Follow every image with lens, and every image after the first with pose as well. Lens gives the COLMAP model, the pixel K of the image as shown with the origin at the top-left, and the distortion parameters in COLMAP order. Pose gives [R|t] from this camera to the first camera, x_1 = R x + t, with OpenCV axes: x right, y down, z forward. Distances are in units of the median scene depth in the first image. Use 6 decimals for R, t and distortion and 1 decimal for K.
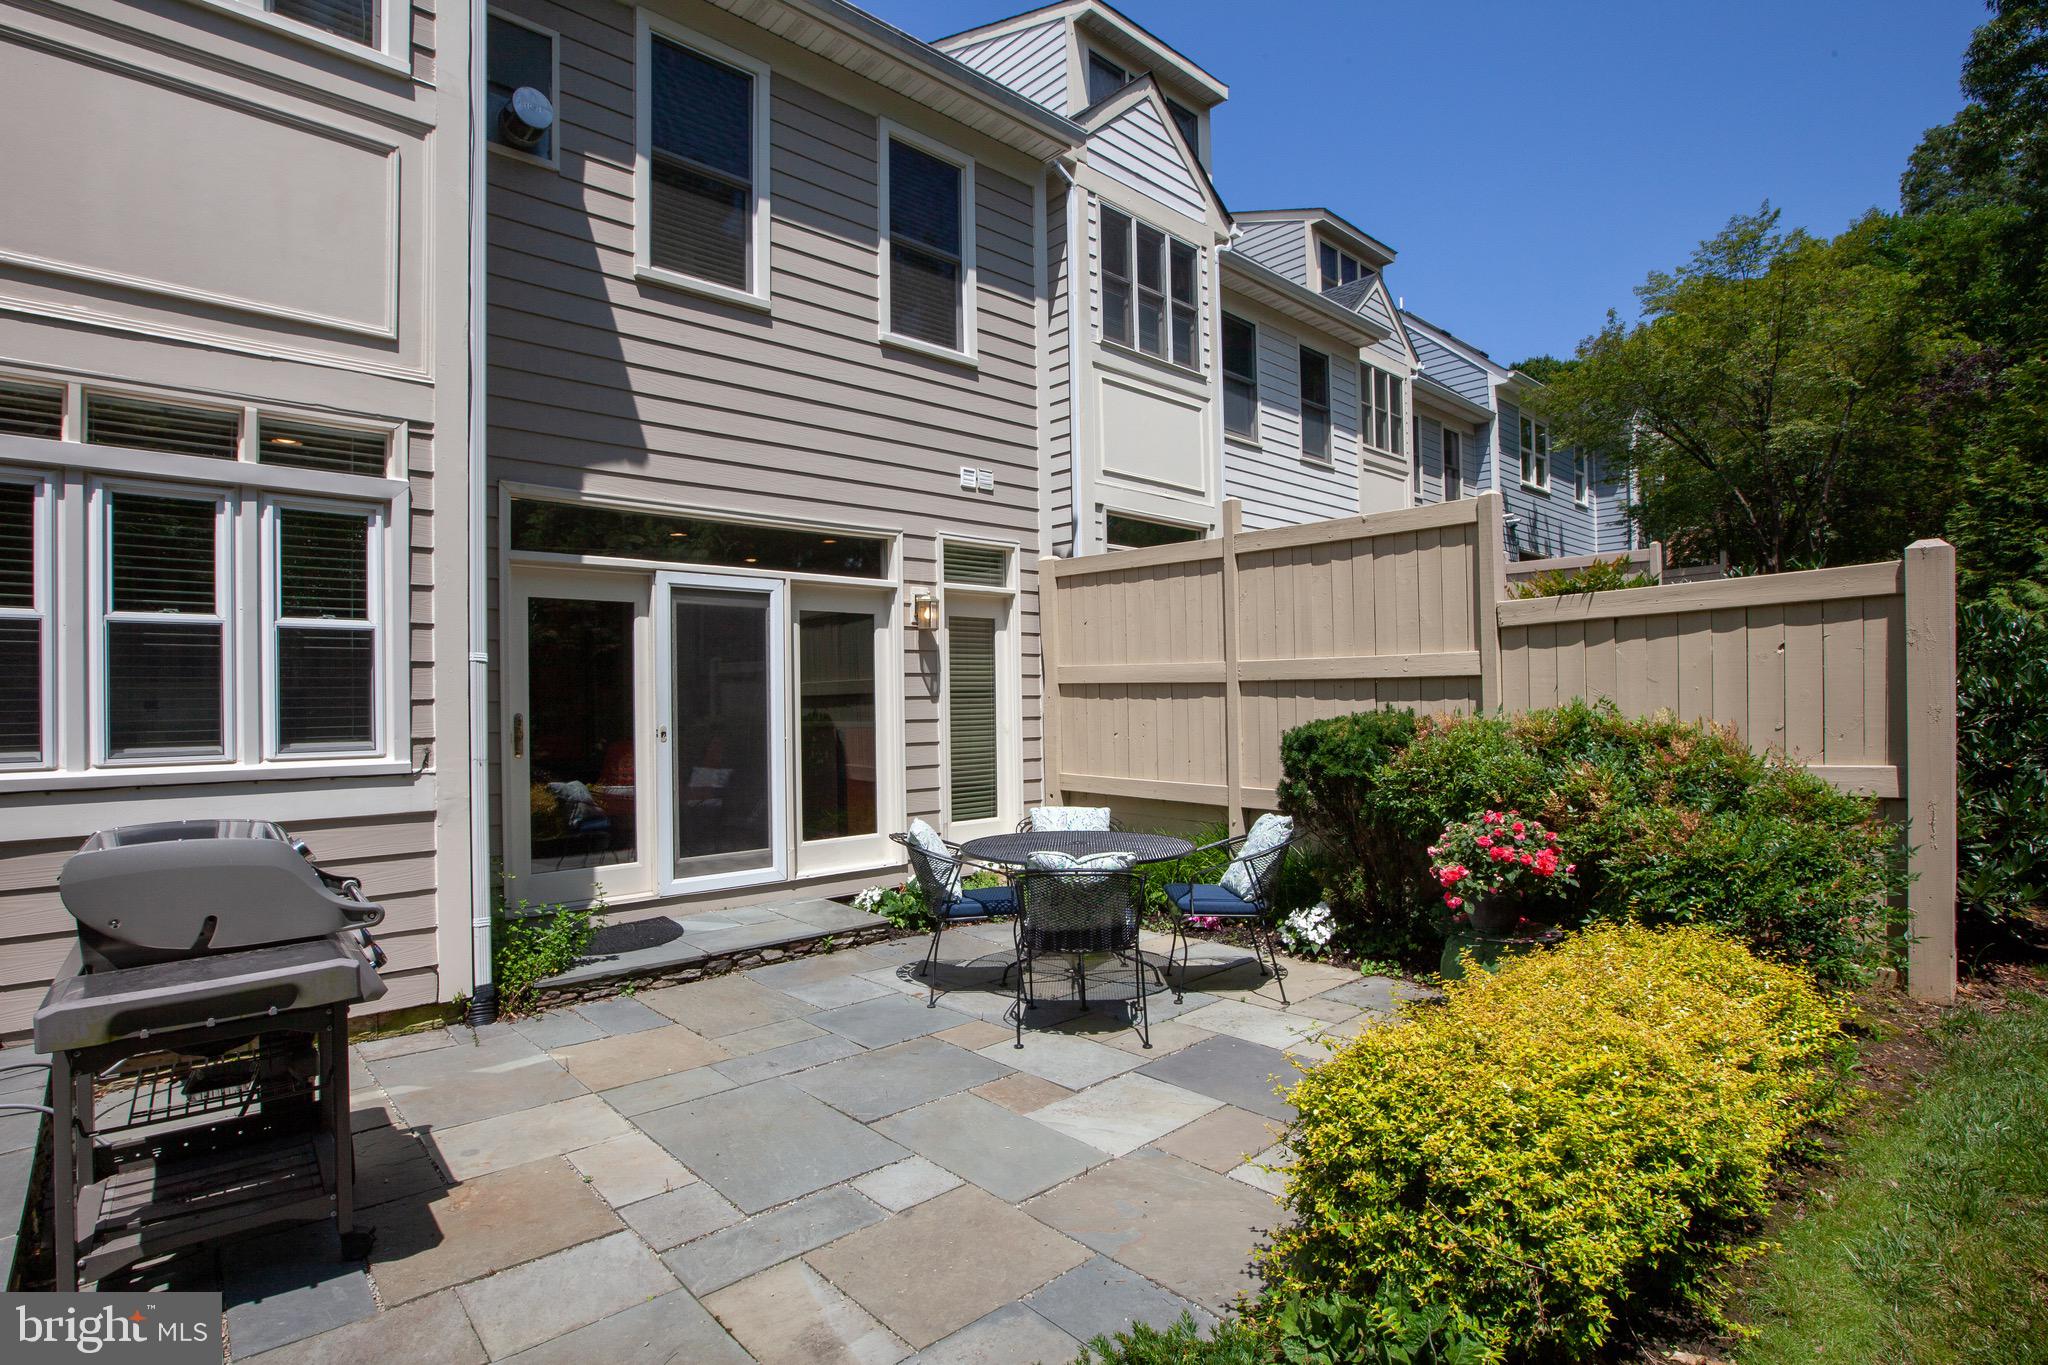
lens RADIAL K [[1043.3, 0, 1024.0], [0, 1043.3, 682.5], [0, 0, 1]] dist [-0.065643, 0.000898]
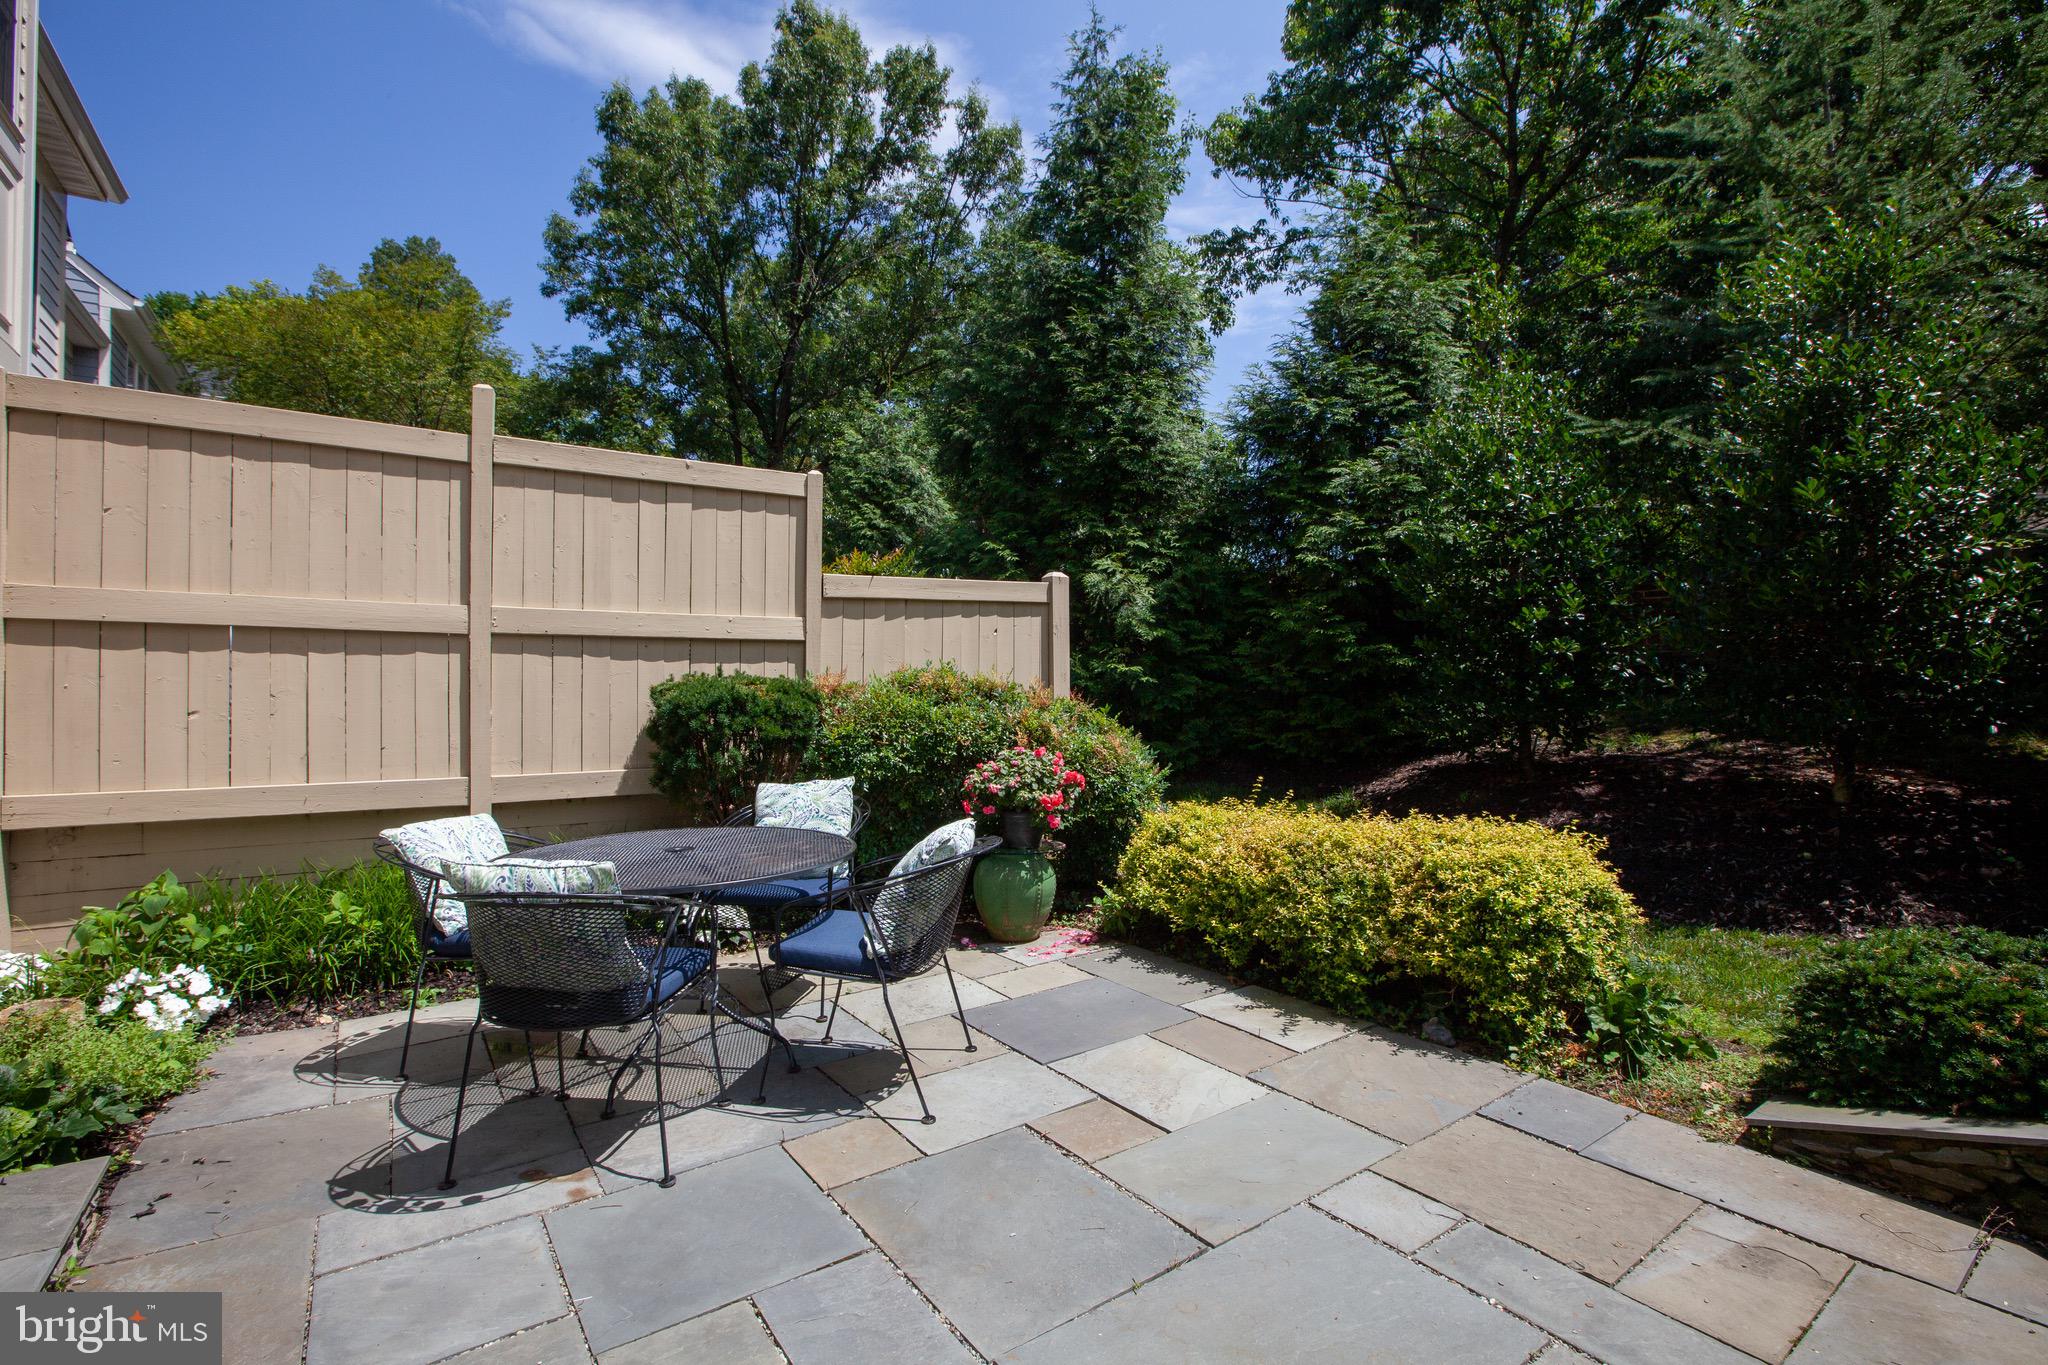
lens RADIAL K [[922.9, 0, 1028.2], [0, 922.9, 668.0], [0, 0, 1]] dist [-0.053920, 0.014932]
pose [[0.117612, 0.033195, 0.992505, -0.461957], [-0.003791, 0.999449, -0.032978, 0.051160], [-0.993052, 0.000116, 0.117673, 0.647422]]
